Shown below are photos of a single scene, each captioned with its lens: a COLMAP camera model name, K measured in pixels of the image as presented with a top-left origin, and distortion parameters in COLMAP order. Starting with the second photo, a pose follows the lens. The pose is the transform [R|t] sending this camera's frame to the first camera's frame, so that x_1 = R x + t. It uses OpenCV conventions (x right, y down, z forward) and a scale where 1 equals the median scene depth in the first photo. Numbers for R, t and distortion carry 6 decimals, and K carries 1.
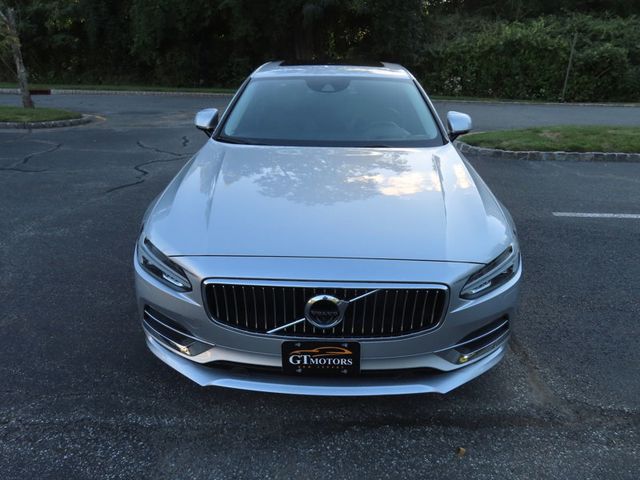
lens RADIAL K [[459.5, 0, 317.2], [0, 459.5, 242.6], [0, 0, 1]] dist [-0.007693, 0.003532]
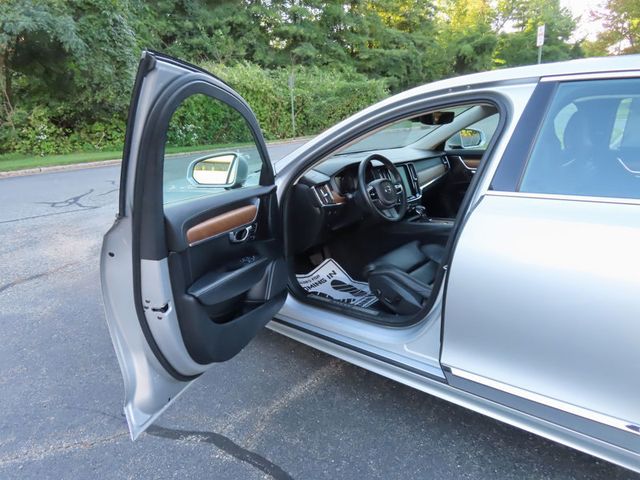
lens RADIAL K [[459.5, 0, 322.3], [0, 459.5, 235.8], [0, 0, 1]] dist [-0.007693, 0.003532]
pose [[0.579465, -0.259925, 0.772438, -0.288301], [0.345557, 0.936727, 0.055979, -0.126871], [-0.738113, 0.234483, 0.632619, 0.316170]]
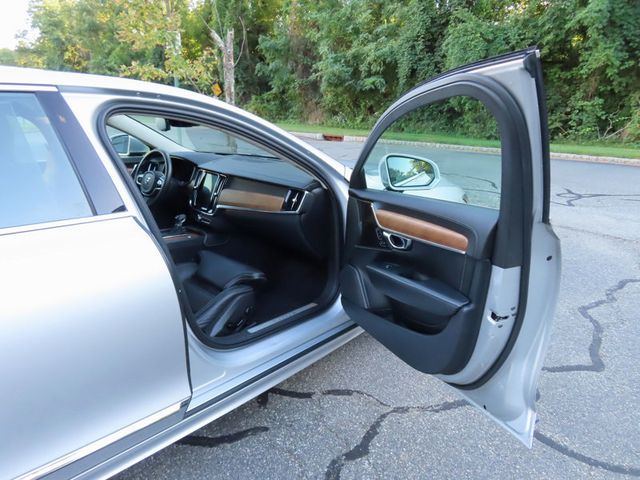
lens RADIAL K [[459.5, 0, 321.2], [0, 459.5, 245.5], [0, 0, 1]] dist [-0.007693, 0.003532]
pose [[0.785468, 0.175591, -0.593471, -0.043506], [-0.225295, 0.974240, -0.009932, -0.115739], [0.576439, 0.141507, 0.804794, 0.303794]]
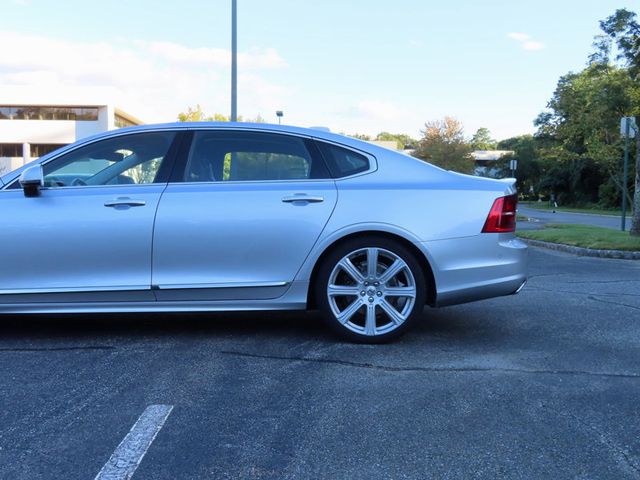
lens RADIAL K [[692.4, 0, 317.5], [0, 692.4, 245.4], [0, 0, 1]] dist [-0.003699, 0.000000]
pose [[0.044068, 0.060322, -0.997206, 0.291358], [-0.386028, 0.921675, 0.038694, -0.070190], [0.921434, 0.383244, 0.063902, 0.258956]]
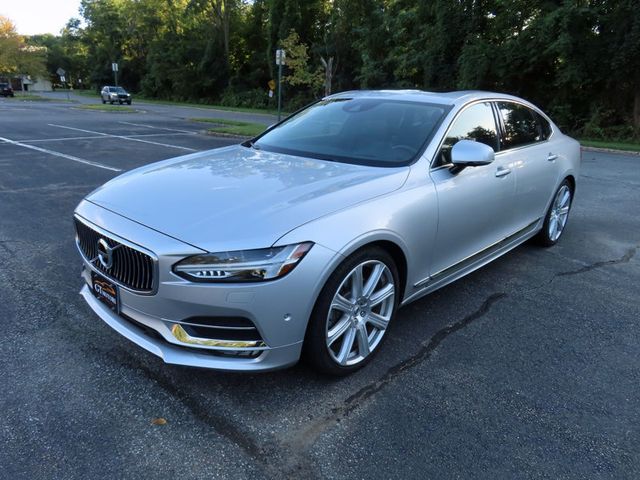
lens RADIAL K [[459.5, 0, 318.5], [0, 459.5, 242.6], [0, 0, 1]] dist [-0.007693, 0.003532]
pose [[0.750310, 0.218319, -0.623997, 0.118825], [-0.276587, 0.960982, 0.003645, -0.004709], [0.600446, 0.169854, 0.781418, 0.034089]]
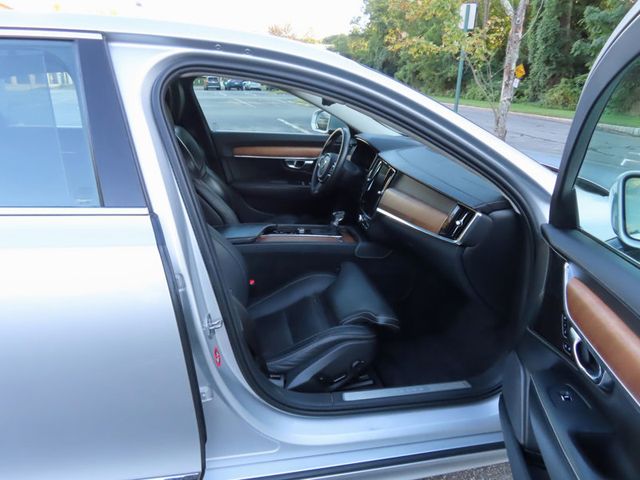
lens RADIAL K [[459.5, 0, 318.0], [0, 459.5, 247.7], [0, 0, 1]] dist [-0.007693, 0.003532]
pose [[0.283291, 0.324648, -0.902414, -0.058065], [-0.377051, 0.902890, 0.206453, -0.129648], [0.881804, 0.281770, 0.378189, 0.344800]]
